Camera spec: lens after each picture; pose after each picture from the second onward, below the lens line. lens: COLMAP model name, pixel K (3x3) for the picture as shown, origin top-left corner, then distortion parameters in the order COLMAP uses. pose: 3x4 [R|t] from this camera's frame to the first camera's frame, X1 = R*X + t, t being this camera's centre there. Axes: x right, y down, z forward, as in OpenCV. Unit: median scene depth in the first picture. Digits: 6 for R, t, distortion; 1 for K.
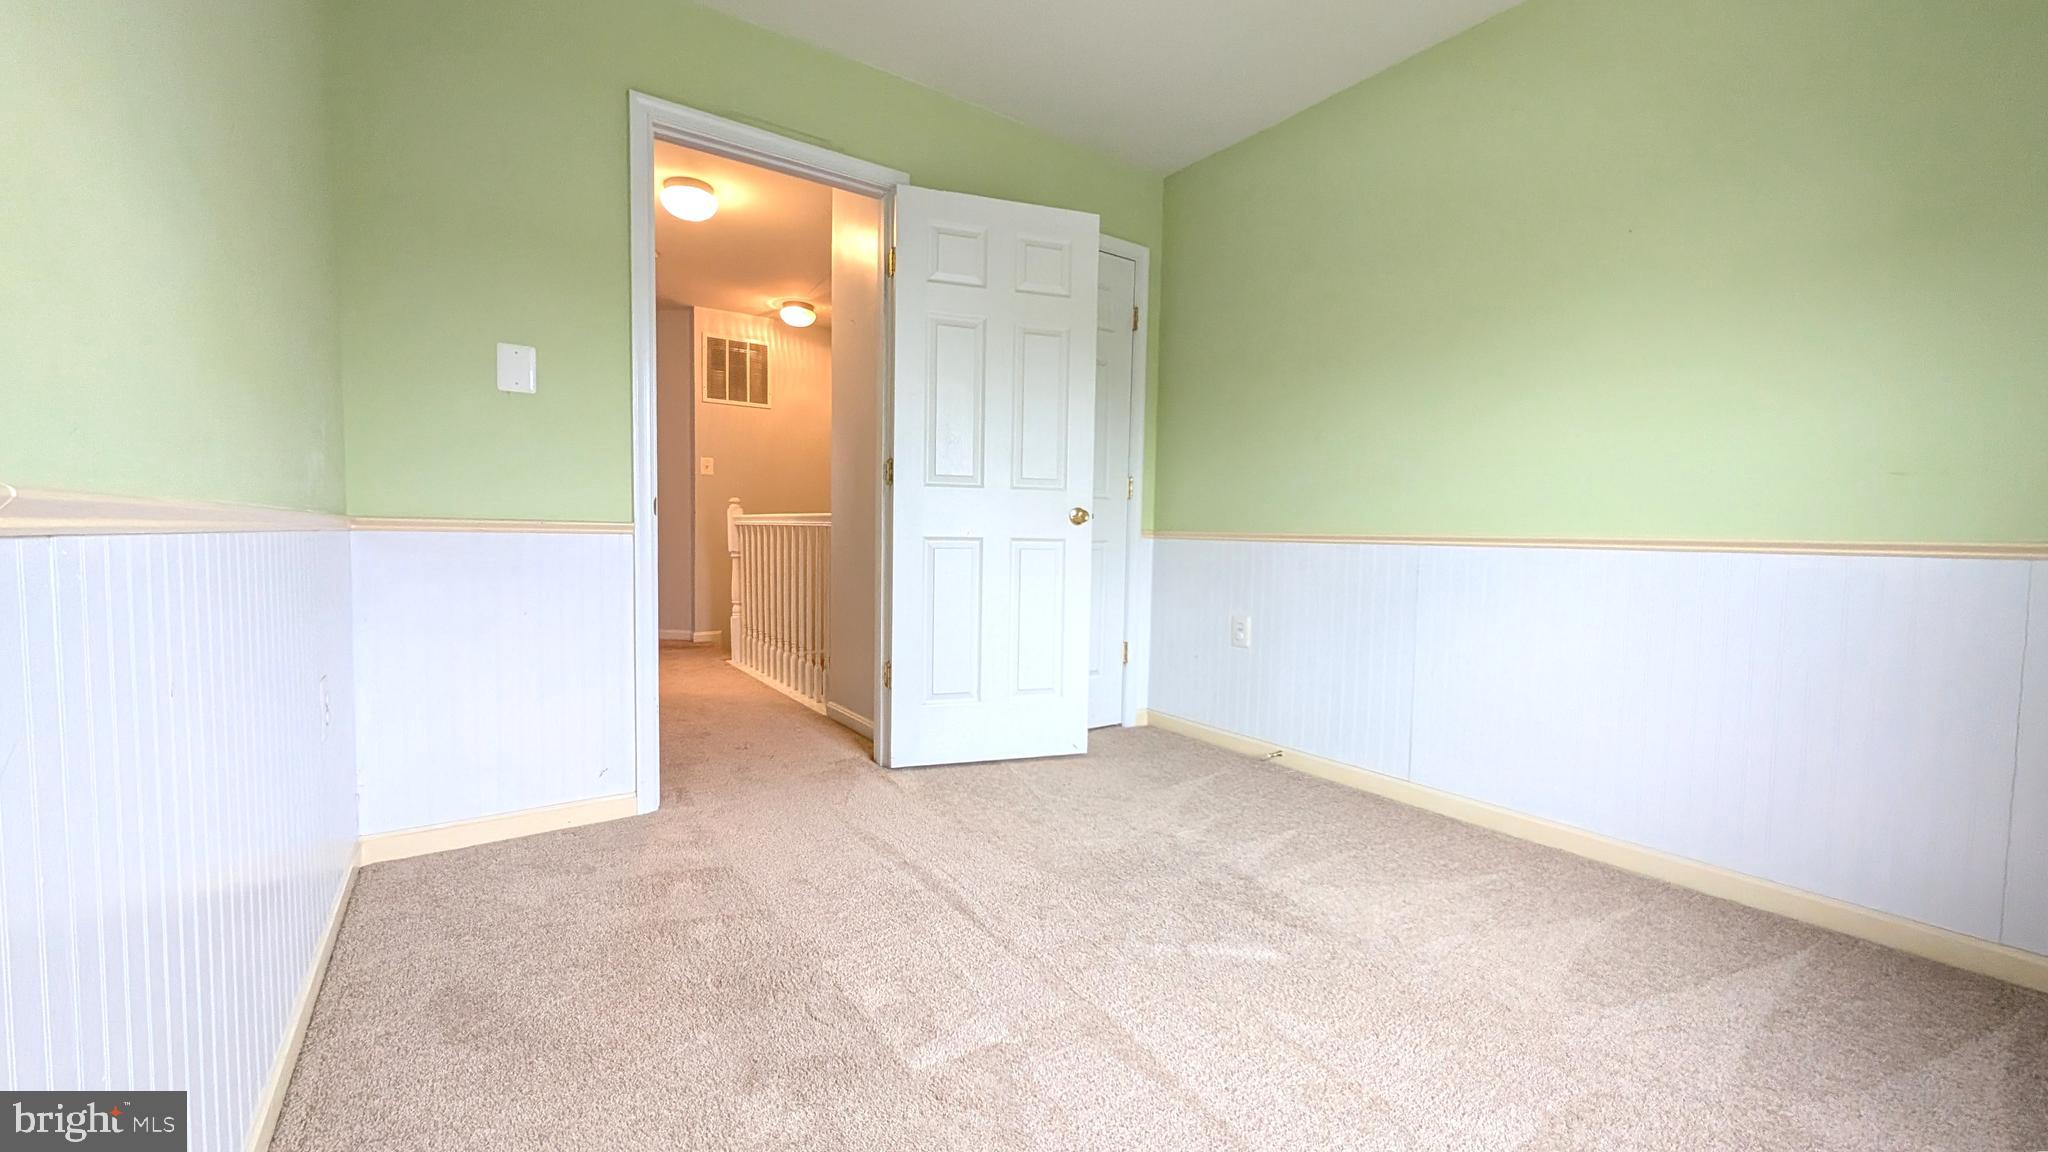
lens RADIAL K [[779.5, 0, 1026.8], [0, 779.5, 569.7], [0, 0, 1]] dist [0.000152, -0.000074]
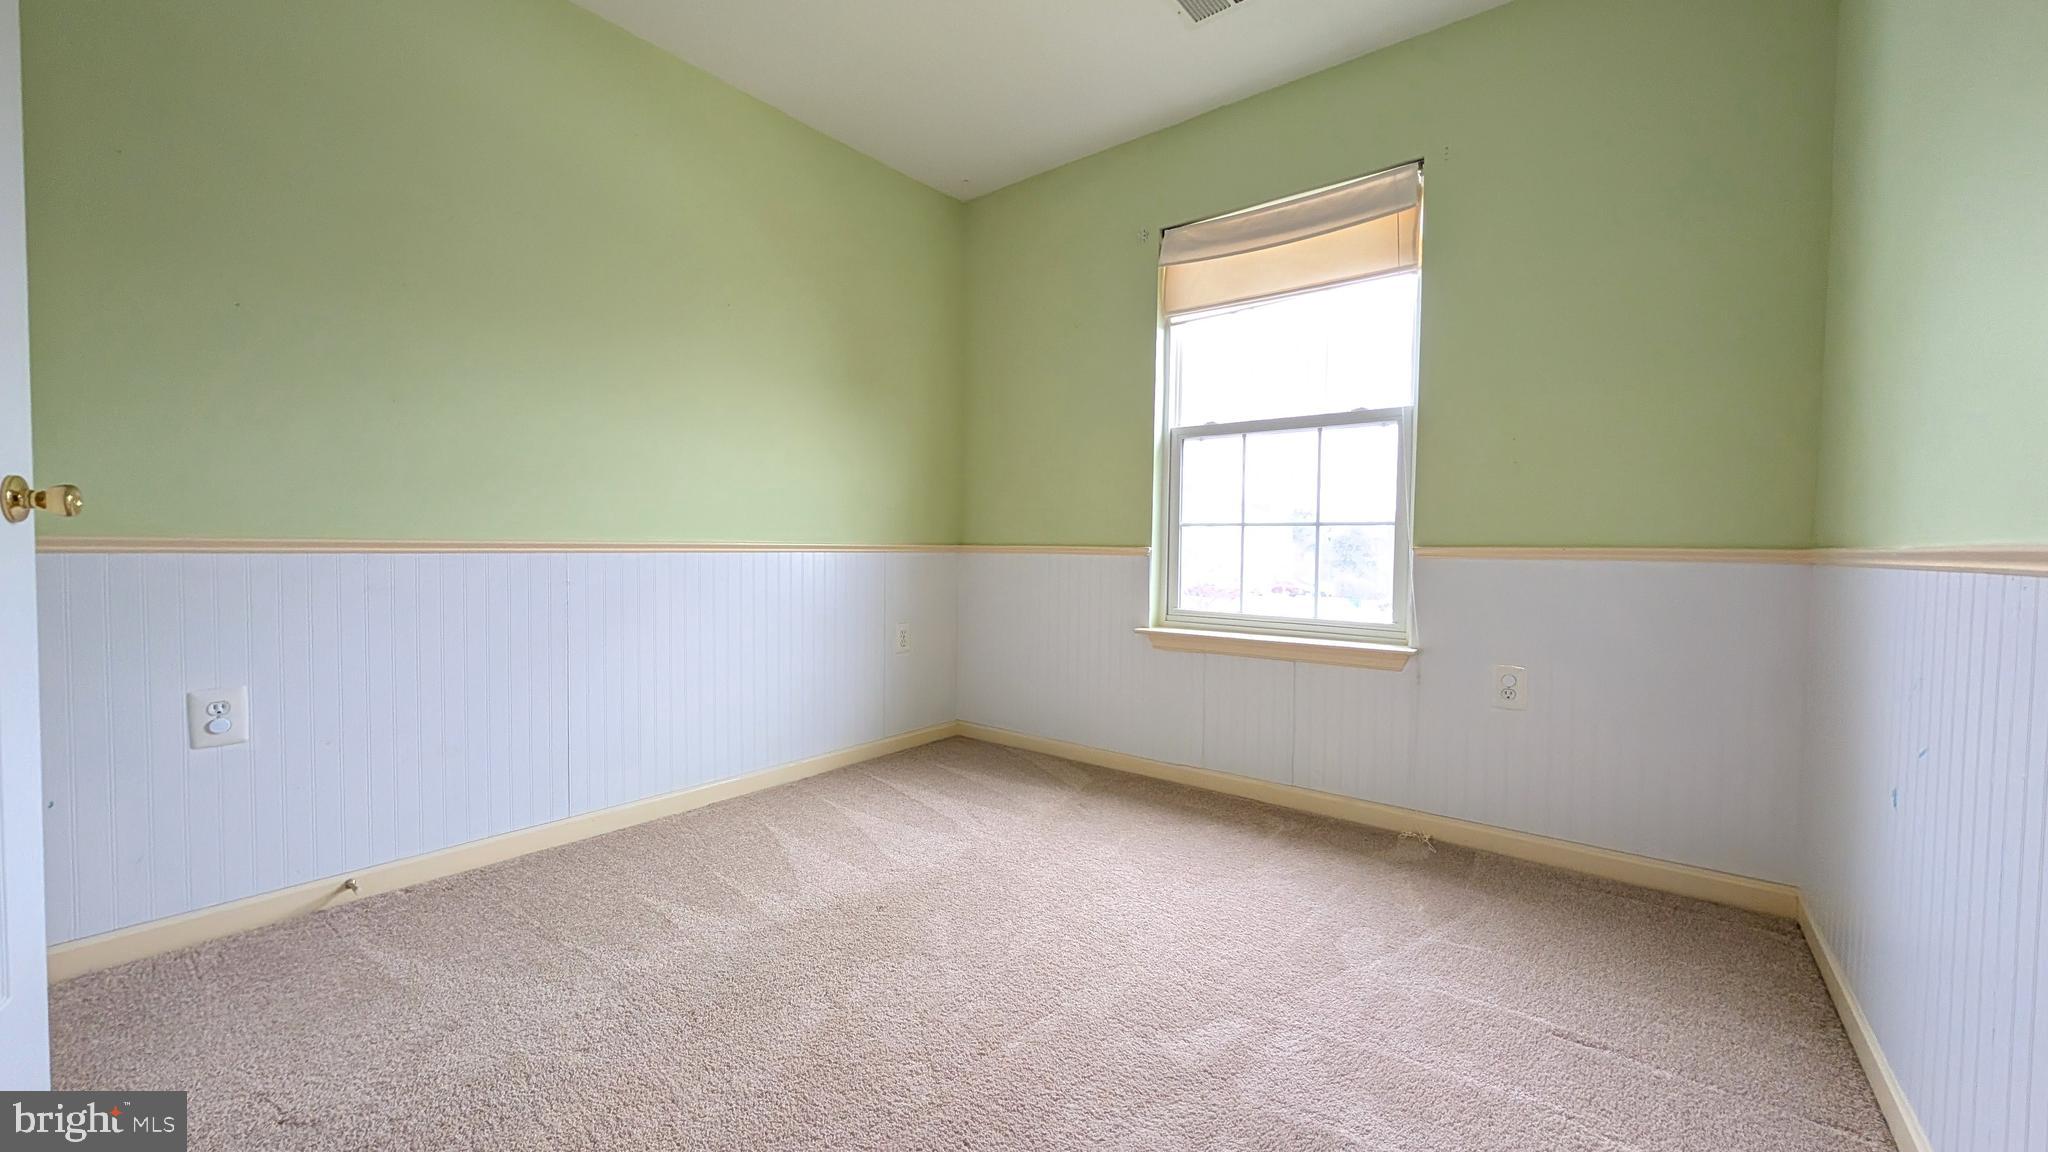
lens RADIAL K [[779.5, 0, 1026.8], [0, 779.5, 569.7], [0, 0, 1]] dist [0.000152, -0.000074]
pose [[-0.277960, -0.051753, 0.959198, -0.471851], [0.034762, 0.997352, 0.063885, -0.045757], [-0.959964, 0.051101, -0.275425, 0.702064]]
